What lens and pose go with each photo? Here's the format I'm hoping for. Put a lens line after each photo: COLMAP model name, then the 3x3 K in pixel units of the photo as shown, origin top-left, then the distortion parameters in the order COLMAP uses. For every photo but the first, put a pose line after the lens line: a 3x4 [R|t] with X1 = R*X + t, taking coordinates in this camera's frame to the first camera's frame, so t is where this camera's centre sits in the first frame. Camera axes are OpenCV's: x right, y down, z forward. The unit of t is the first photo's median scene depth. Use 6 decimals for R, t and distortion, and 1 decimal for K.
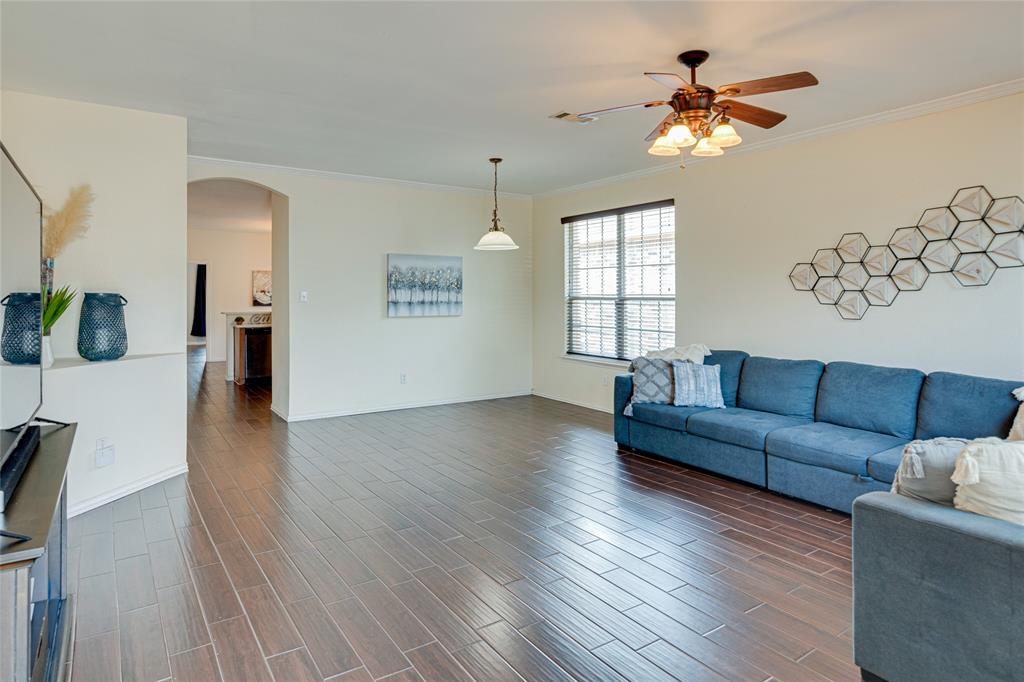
lens RADIAL K [[633.2, 0, 506.9], [0, 633.2, 282.6], [0, 0, 1]] dist [0.027192, -0.013015]
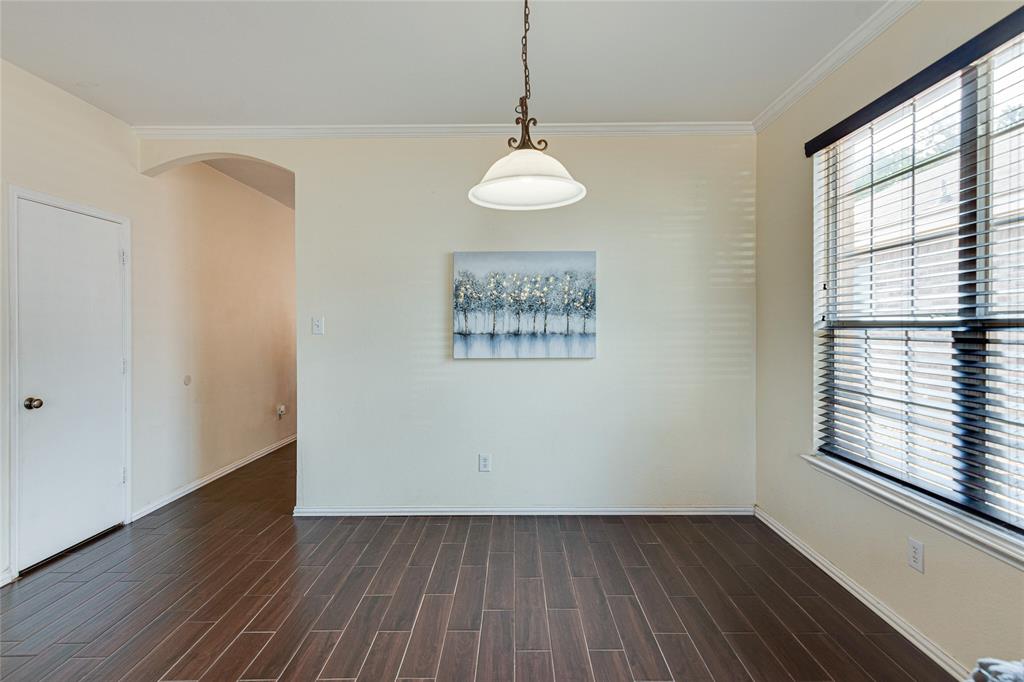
lens RADIAL K [[531.4, 0, 494.9], [0, 531.4, 333.7], [0, 0, 1]] dist [-0.014351, 0.006456]
pose [[0.813082, 0.002343, -0.582145, 0.133558], [0.015702, 0.999540, 0.025954, 0.018649], [0.581938, -0.030244, 0.812671, 0.615485]]
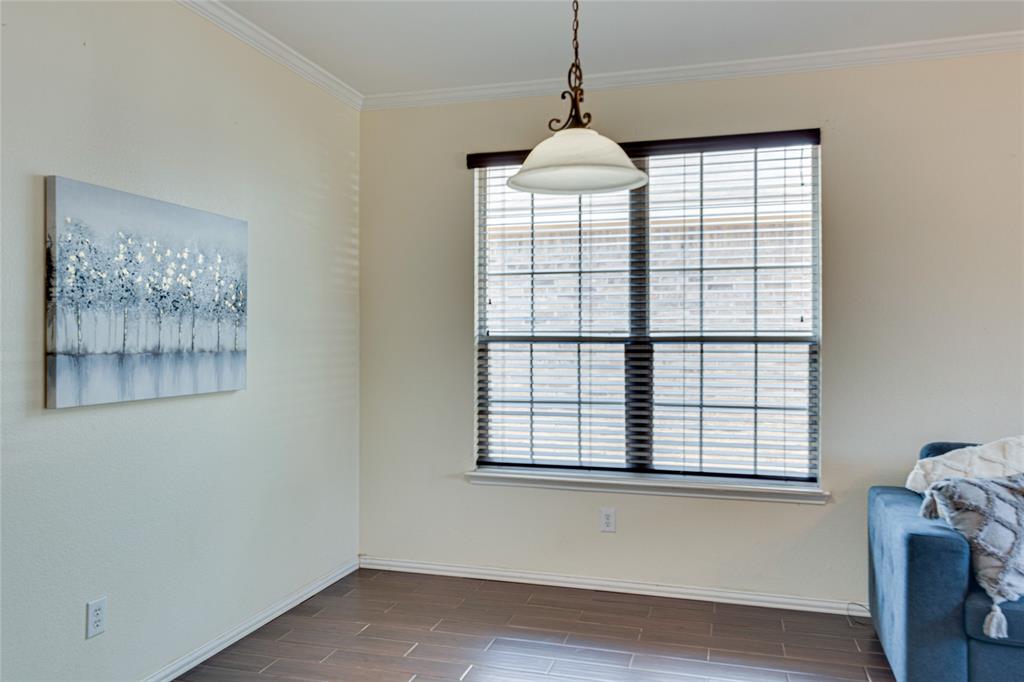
lens RADIAL K [[787.8, 0, 519.5], [0, 787.8, 341.0], [0, 0, 1]] dist [0.035871, -0.000901]
pose [[0.753215, -0.002400, 0.657770, -0.259941], [-0.012539, 0.999759, 0.018007, 0.016668], [-0.657655, -0.021811, 0.753004, 0.610306]]
